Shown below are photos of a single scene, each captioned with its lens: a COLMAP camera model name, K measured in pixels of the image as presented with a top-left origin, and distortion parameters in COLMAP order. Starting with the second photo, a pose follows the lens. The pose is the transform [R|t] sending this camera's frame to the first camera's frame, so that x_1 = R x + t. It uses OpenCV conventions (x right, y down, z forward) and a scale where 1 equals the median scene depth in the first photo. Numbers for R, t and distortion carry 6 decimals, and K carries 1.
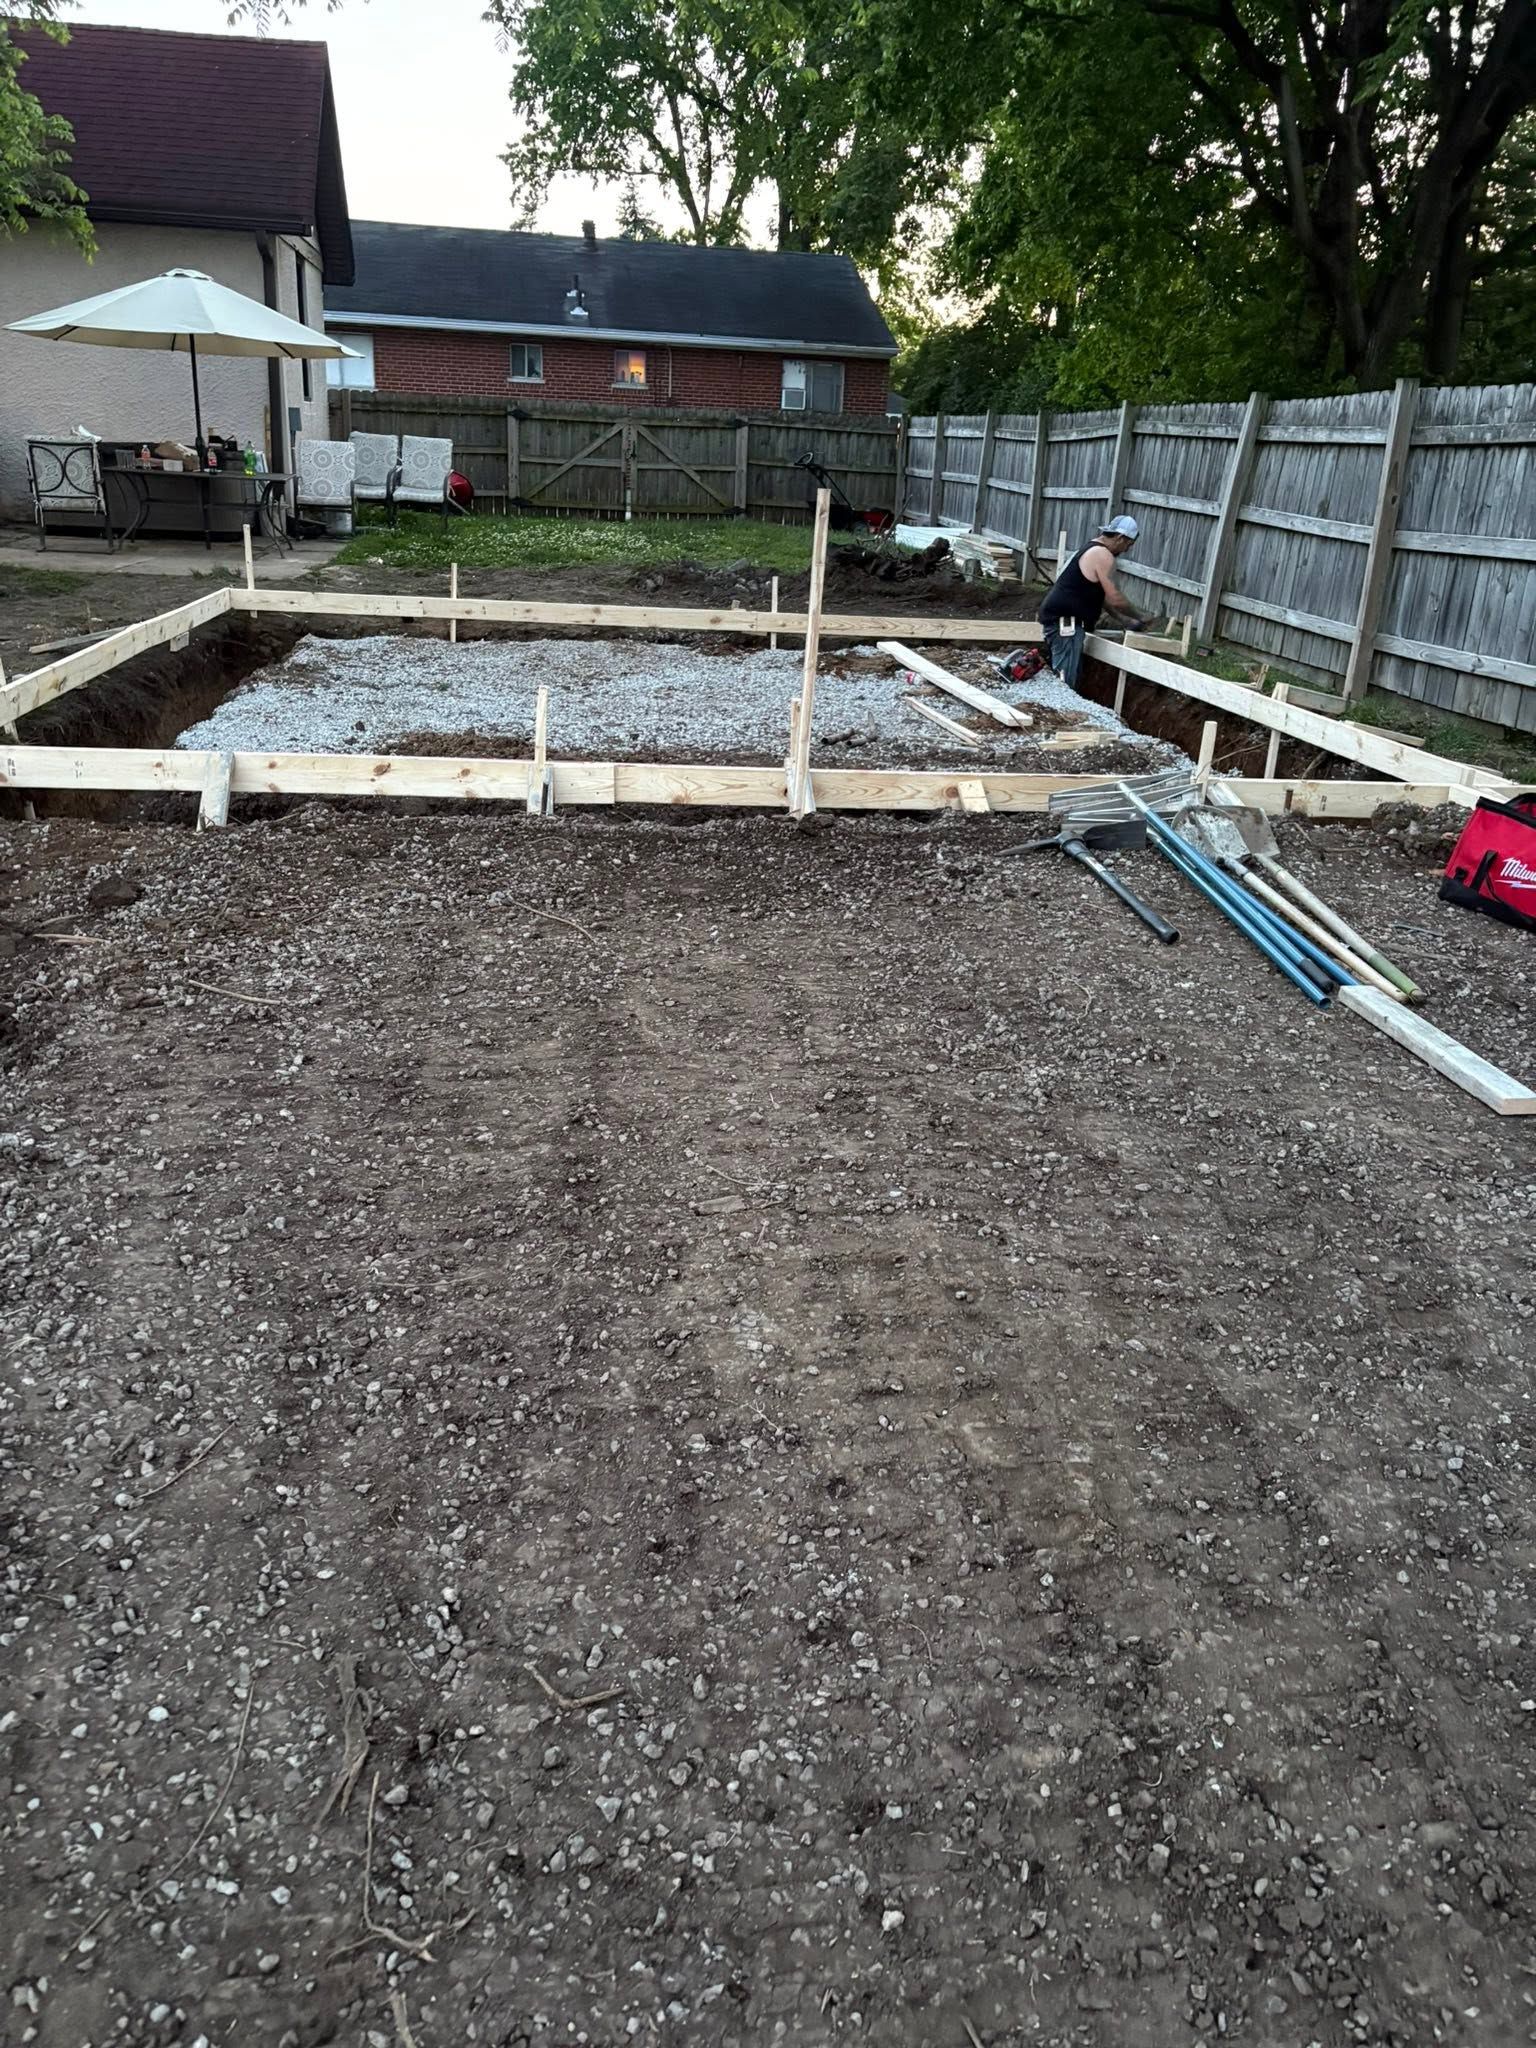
lens RADIAL K [[1508.4, 0, 739.4], [0, 1508.4, 1042.7], [0, 0, 1]] dist [0.021765, -0.023921]
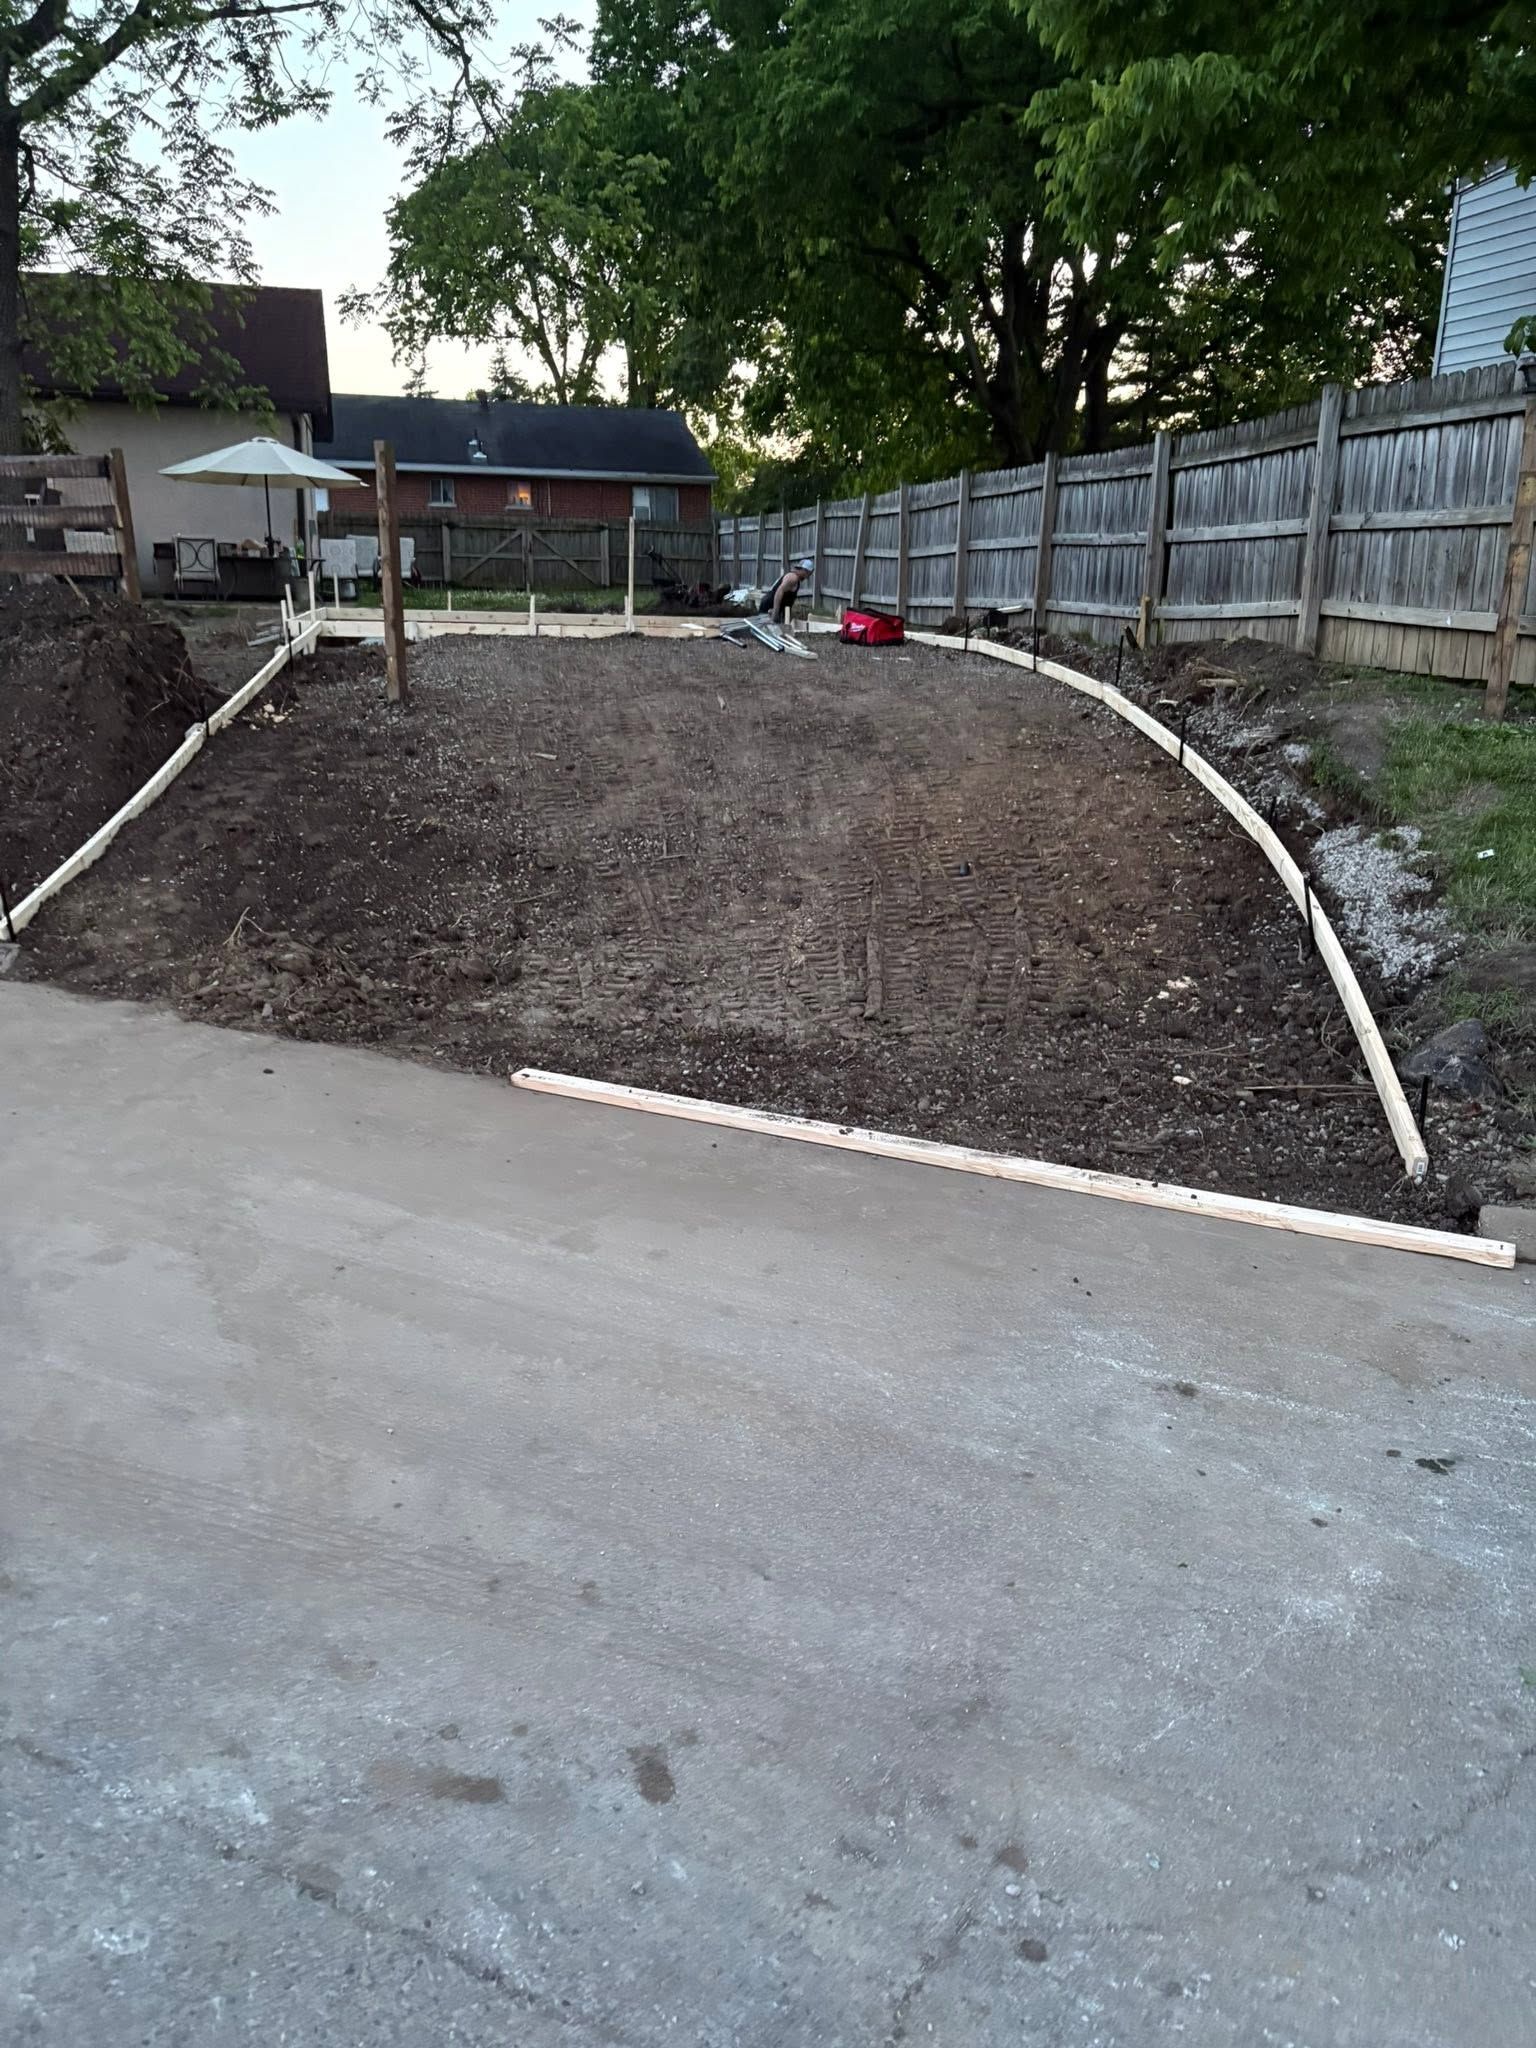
lens RADIAL K [[1508.4, 0, 768.7], [0, 1508.4, 1029.0], [0, 0, 1]] dist [0.021765, -0.023921]
pose [[0.994363, -0.052845, 0.091925, -0.000042], [0.060304, 0.994941, -0.080344, 0.066497], [-0.087215, 0.085434, 0.992519, -0.140912]]
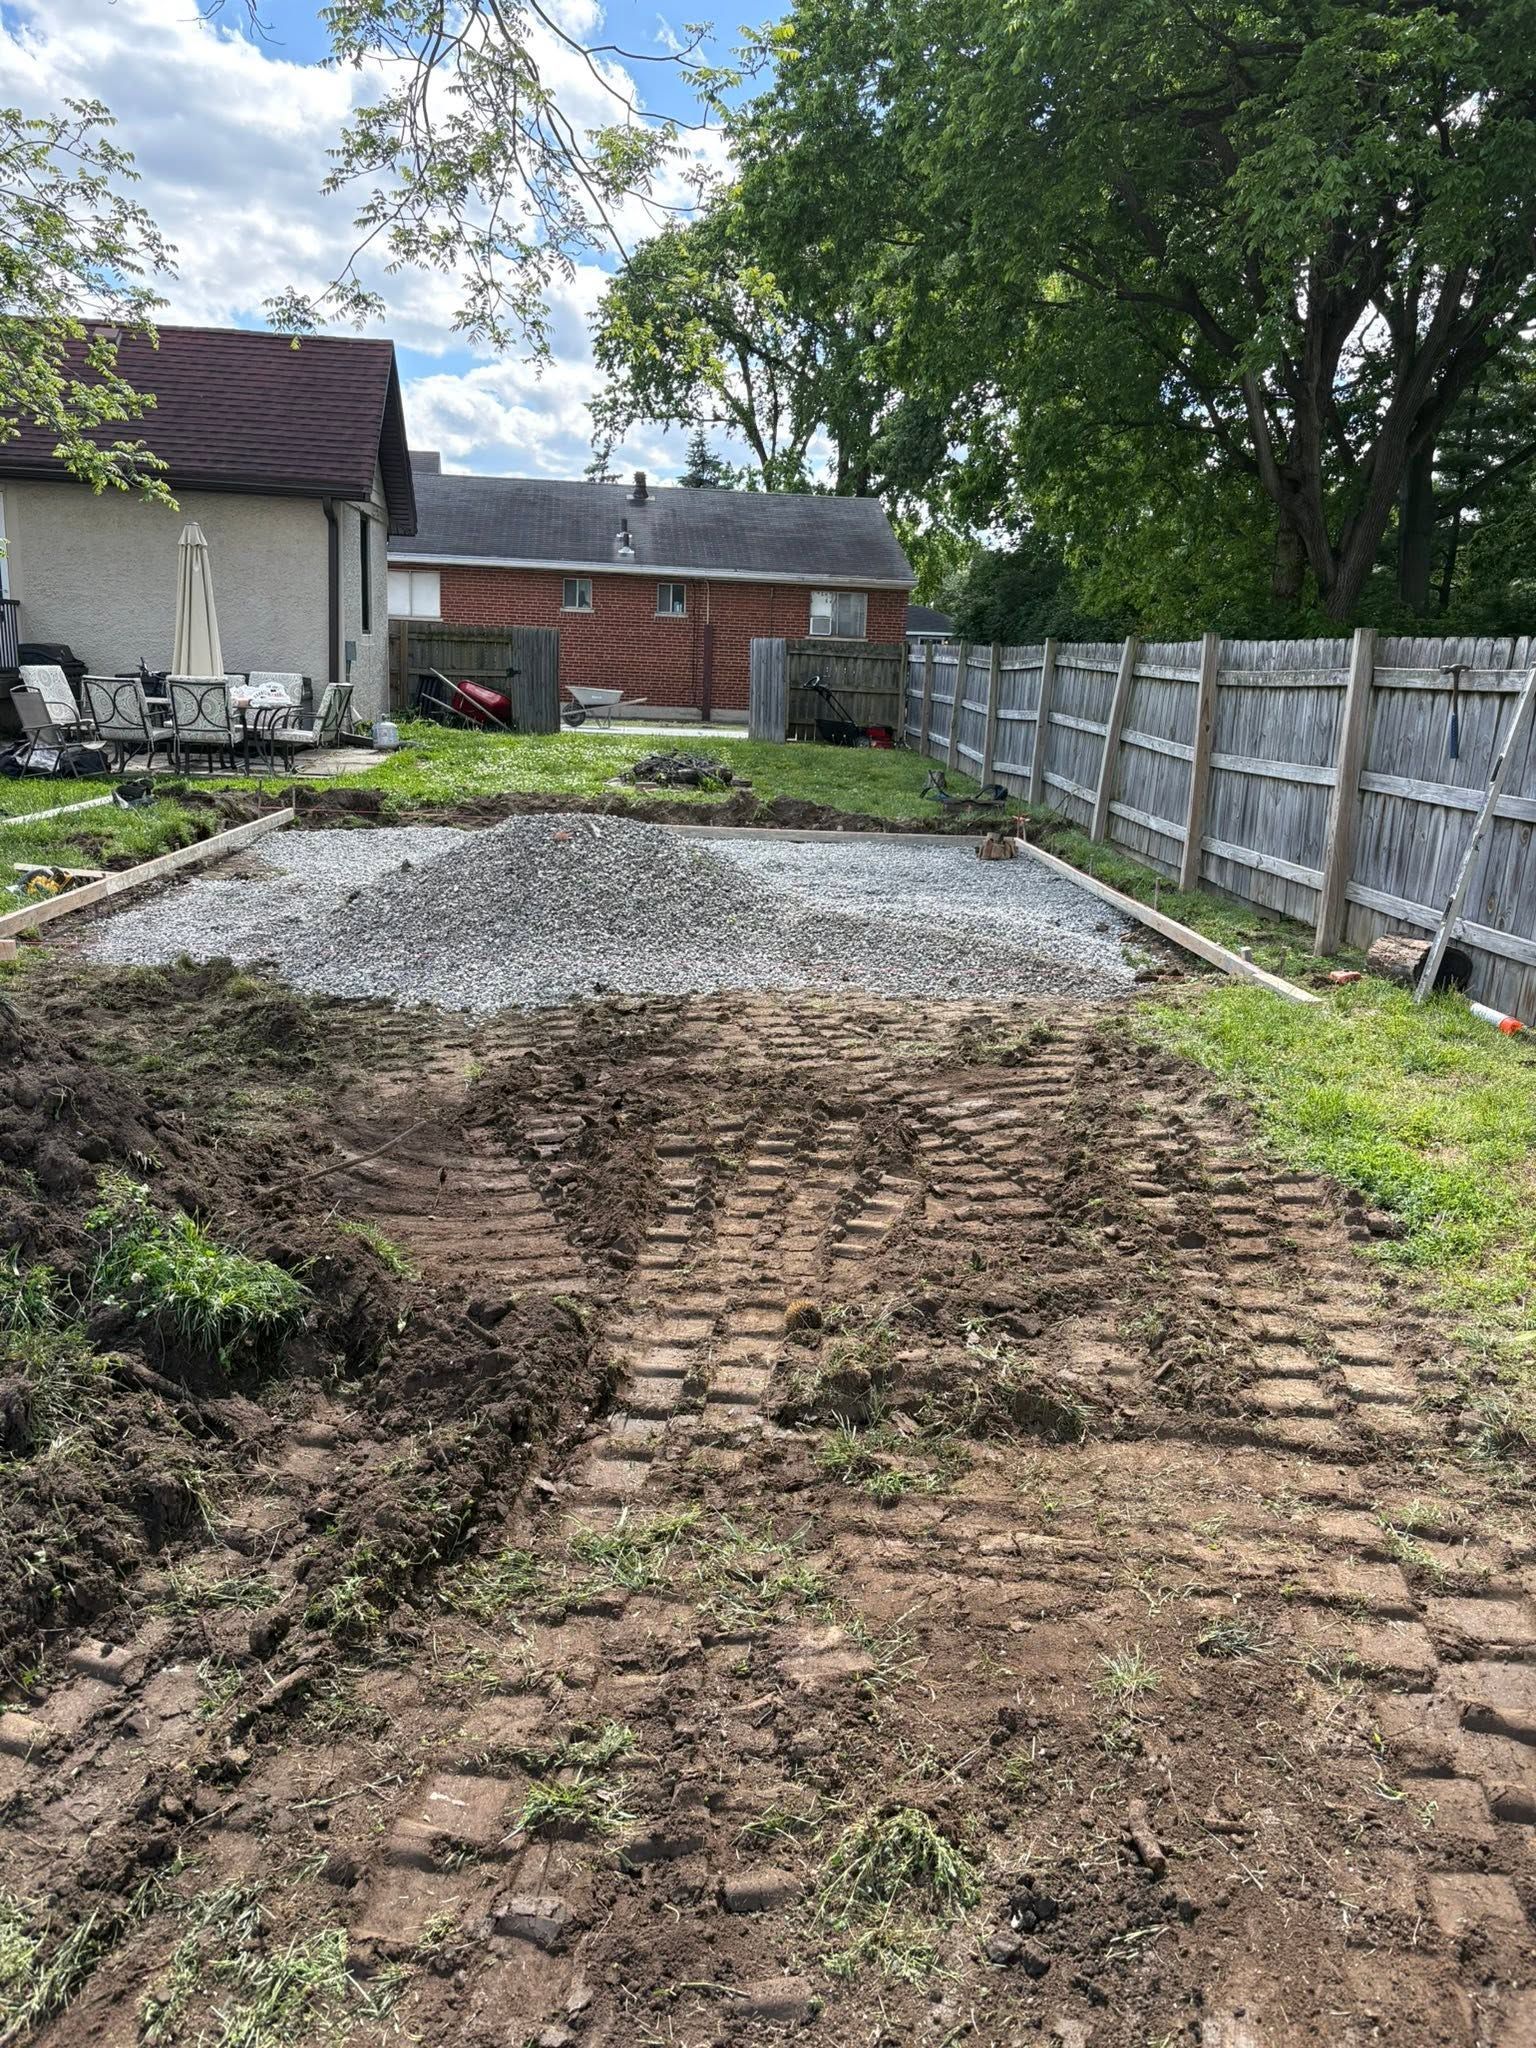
lens RADIAL K [[1508.4, 0, 769.3], [0, 1508.4, 1046.4], [0, 0, 1]] dist [0.021765, -0.023921]
pose [[0.999449, 0.005228, -0.032772, 0.016142], [-0.009220, 0.992378, -0.122883, 0.005771], [0.031880, 0.123118, 0.991880, -0.022713]]
